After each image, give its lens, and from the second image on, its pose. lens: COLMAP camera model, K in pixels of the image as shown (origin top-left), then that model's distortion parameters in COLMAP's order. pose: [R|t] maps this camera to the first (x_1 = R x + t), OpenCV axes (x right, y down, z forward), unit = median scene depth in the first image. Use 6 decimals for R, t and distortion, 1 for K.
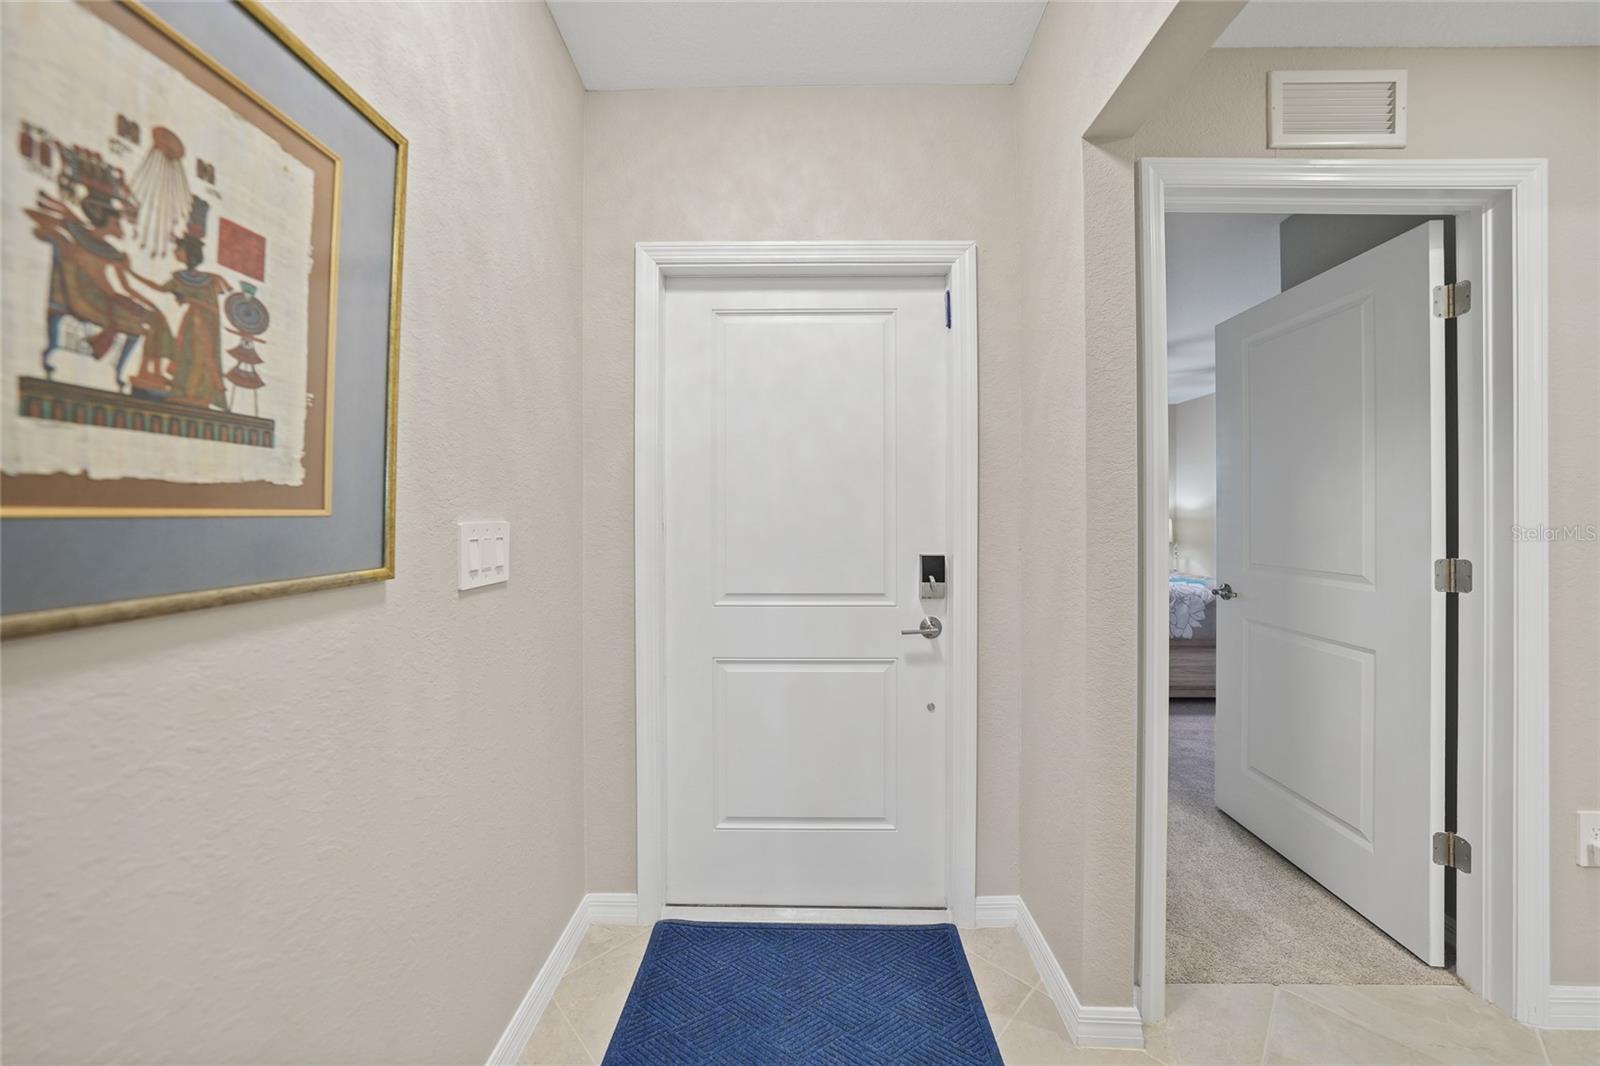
lens RADIAL K [[562.1, 0, 802.4], [0, 562.1, 517.9], [0, 0, 1]] dist [-0.017557, 0.000040]
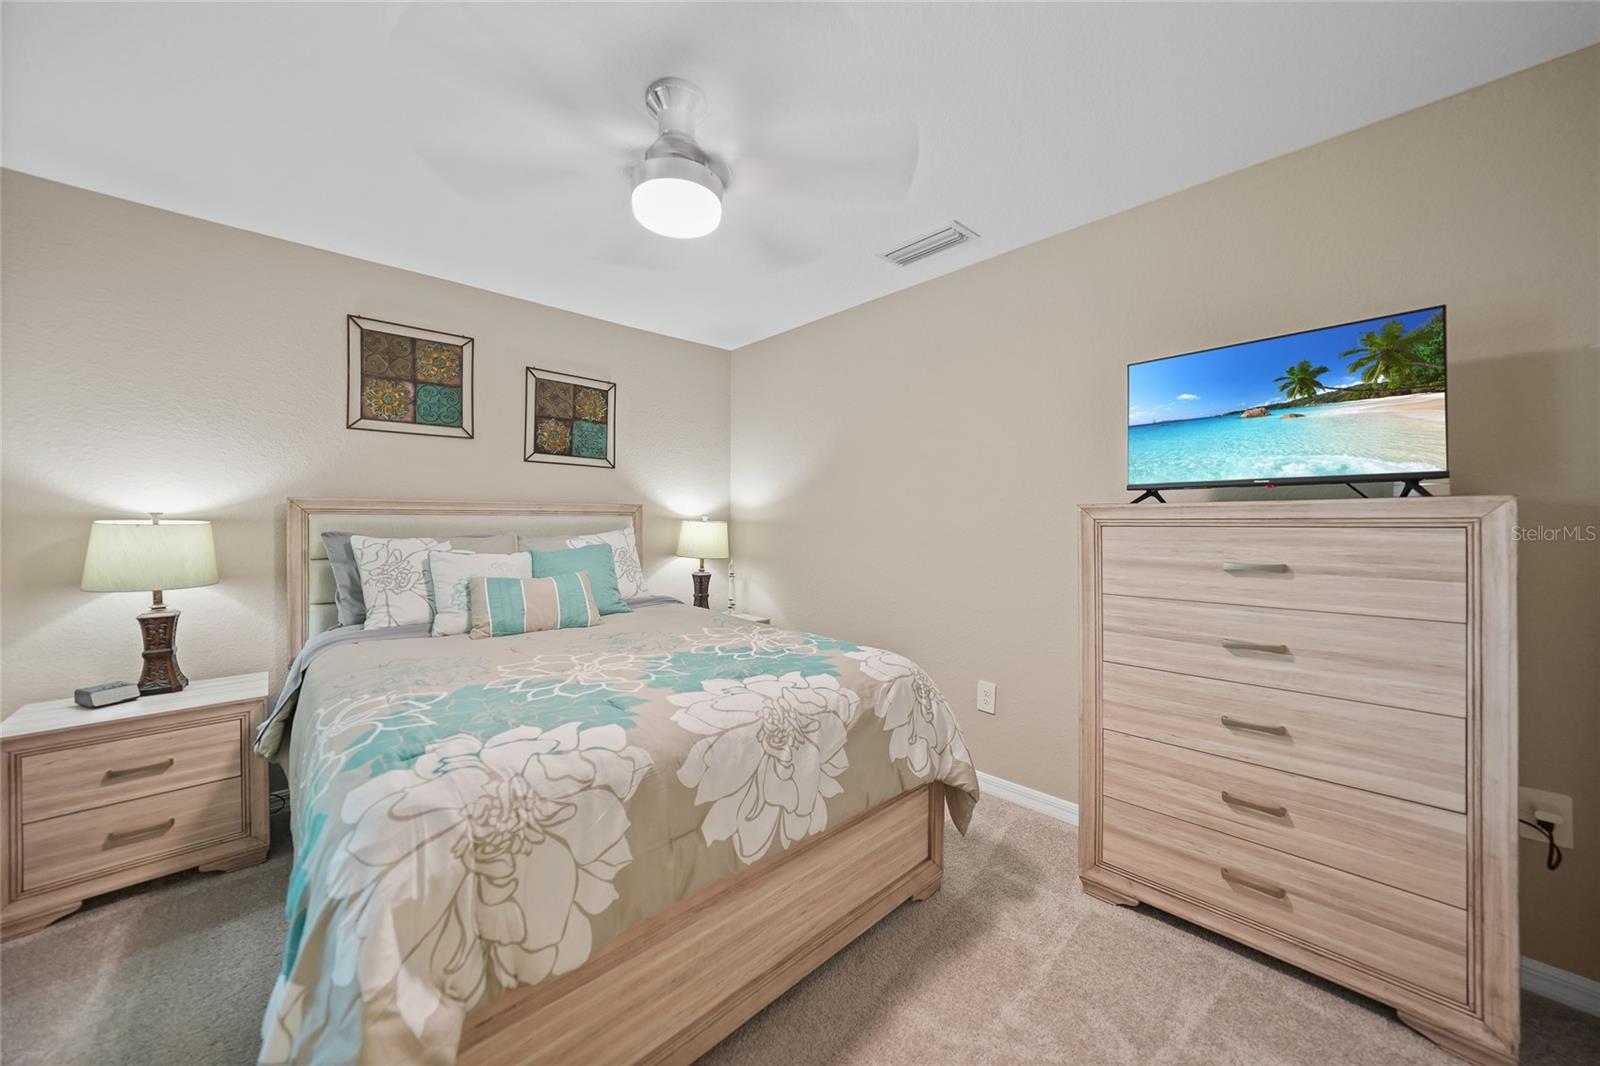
lens RADIAL K [[562.1, 0, 802.4], [0, 562.1, 517.9], [0, 0, 1]] dist [-0.017557, 0.000040]
pose [[0.714166, 0.002847, 0.699971, 0.412667], [0.001479, 0.999983, -0.005576, 0.002603], [-0.699975, 0.005017, 0.714150, 0.727622]]
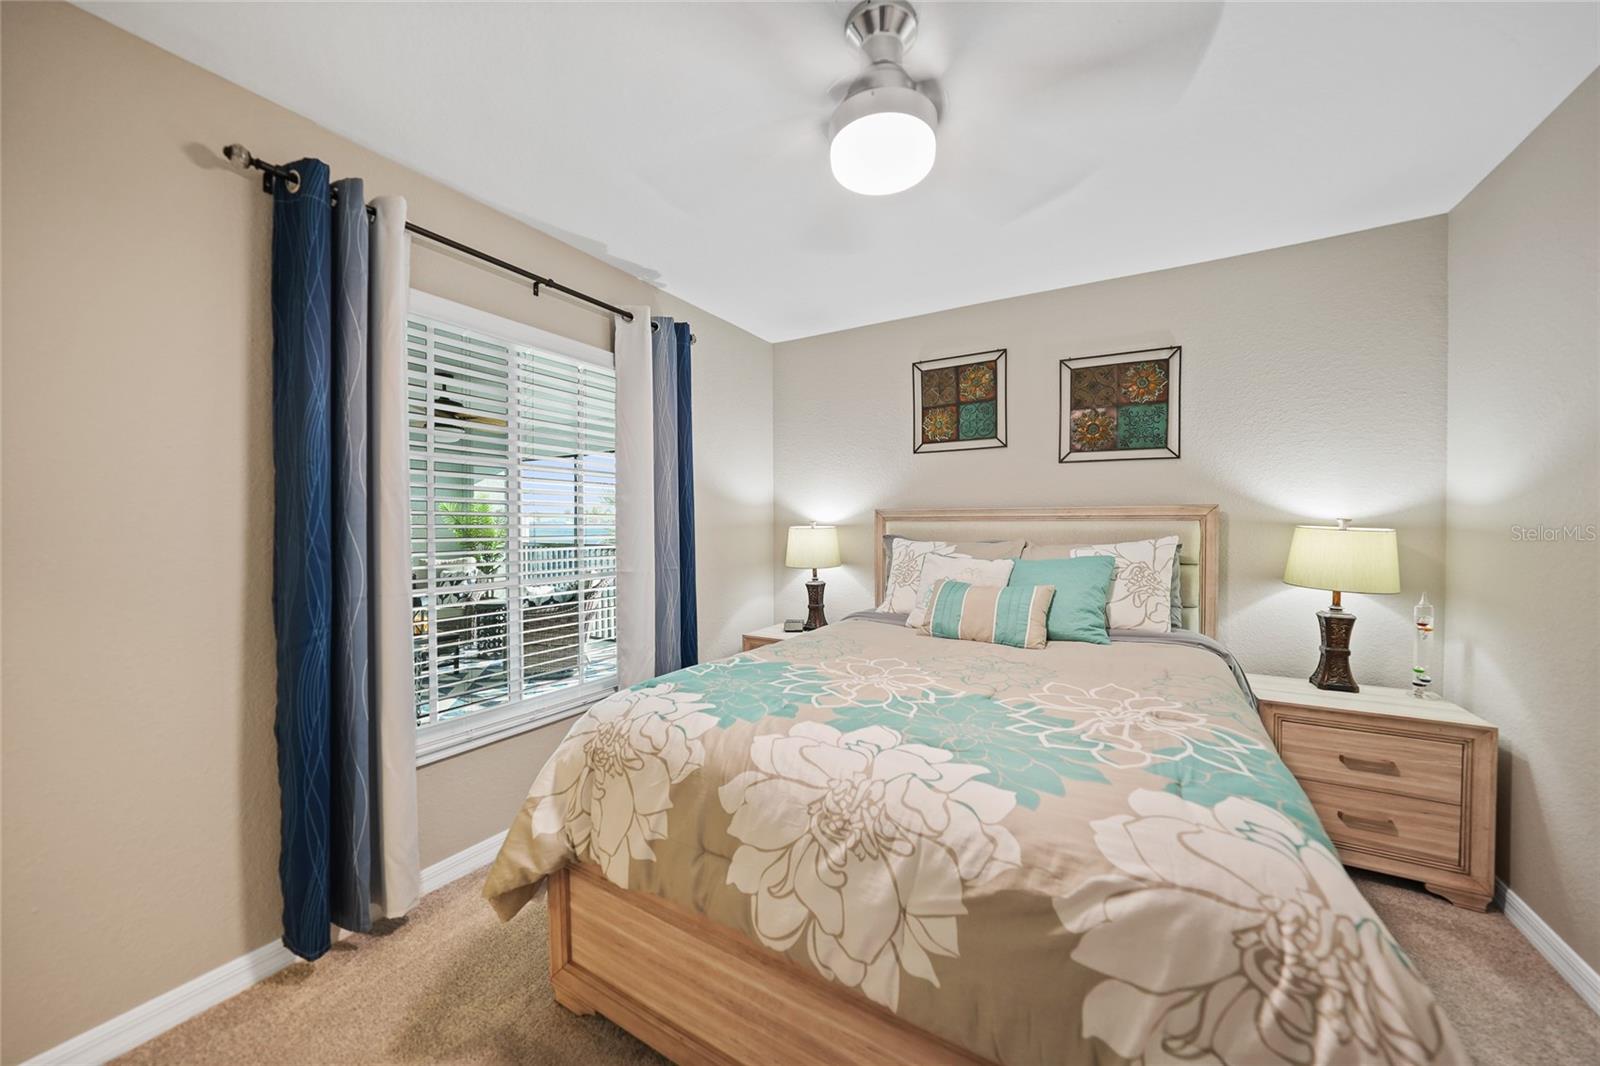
lens RADIAL K [[561.8, 0, 799.0], [0, 561.8, 528.4], [0, 0, 1]] dist [-0.019278, 0.000029]
pose [[0.864597, 0.003697, -0.502452, 0.775728], [-0.001503, 0.999987, 0.004771, 0.000821], [0.502463, -0.003370, 0.864592, 0.761263]]
